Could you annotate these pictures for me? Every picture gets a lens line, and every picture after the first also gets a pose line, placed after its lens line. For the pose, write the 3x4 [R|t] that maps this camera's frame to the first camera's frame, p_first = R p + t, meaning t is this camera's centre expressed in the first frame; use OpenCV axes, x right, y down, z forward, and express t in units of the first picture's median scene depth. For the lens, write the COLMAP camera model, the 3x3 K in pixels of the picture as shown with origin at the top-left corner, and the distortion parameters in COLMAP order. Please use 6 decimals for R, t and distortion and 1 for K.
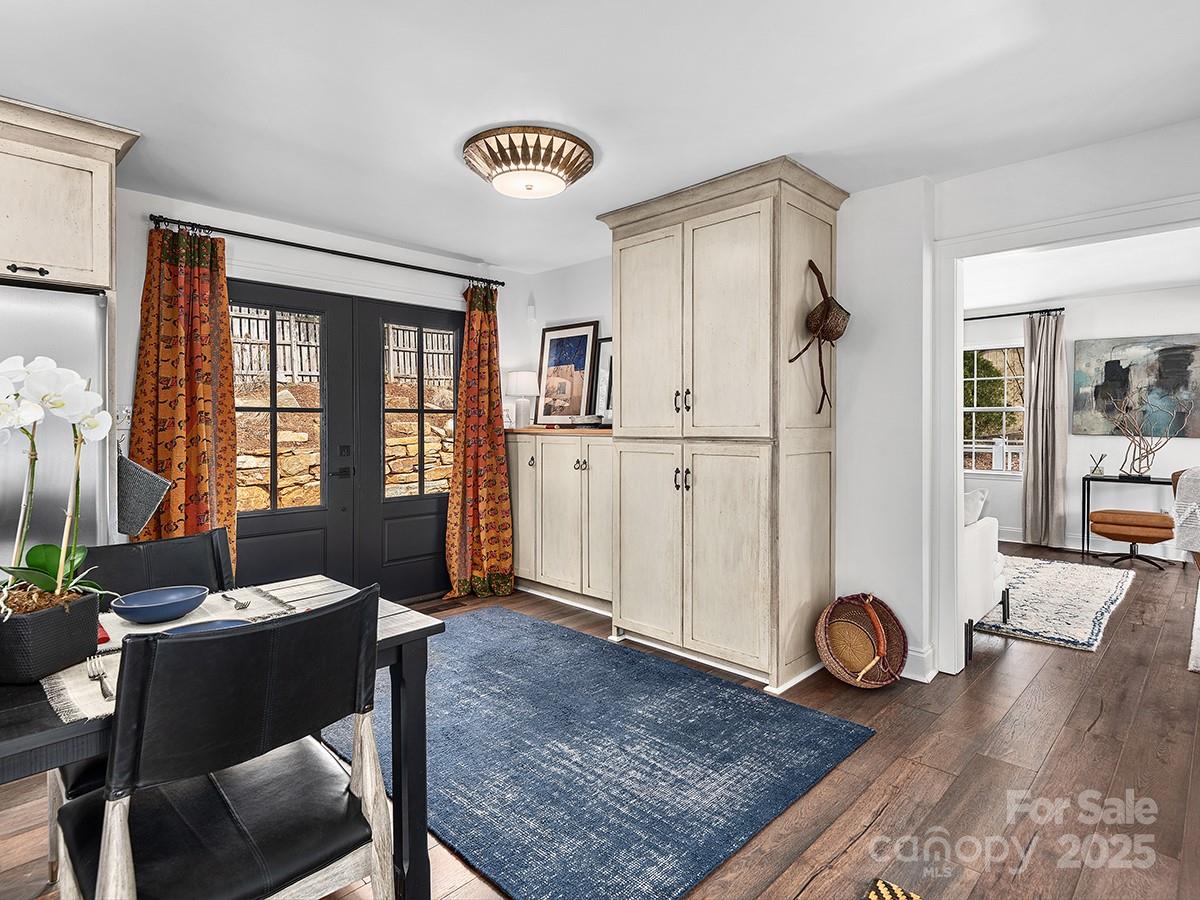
lens RADIAL K [[619.8, 0, 594.0], [0, 619.8, 434.3], [0, 0, 1]] dist [0.034040, -0.007946]
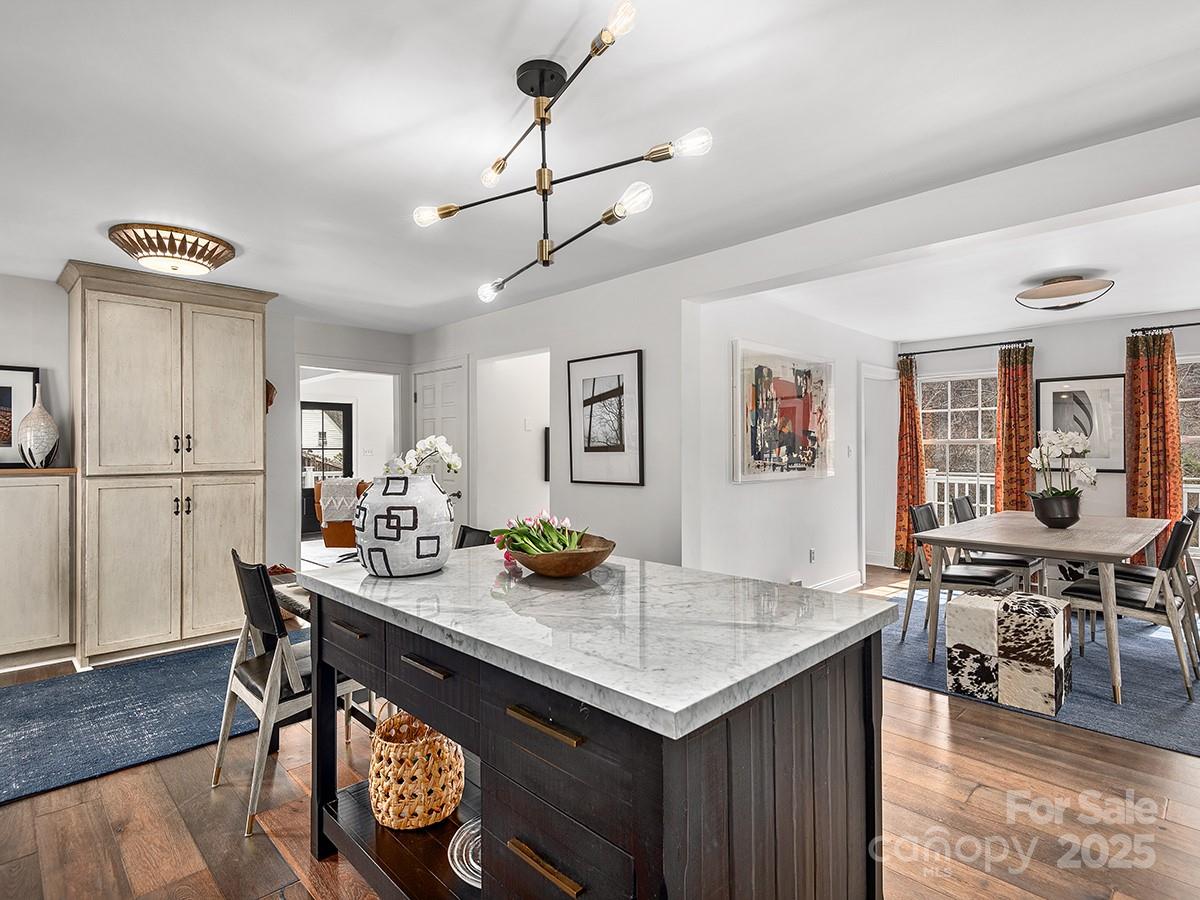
lens RADIAL K [[619.8, 0, 603.7], [0, 619.8, 450.9], [0, 0, 1]] dist [0.034040, -0.007946]
pose [[-0.011907, 0.009653, 0.999883, -1.178615], [0.017440, 0.999803, -0.009445, -0.012072], [-0.999777, 0.017325, -0.012073, 0.165937]]
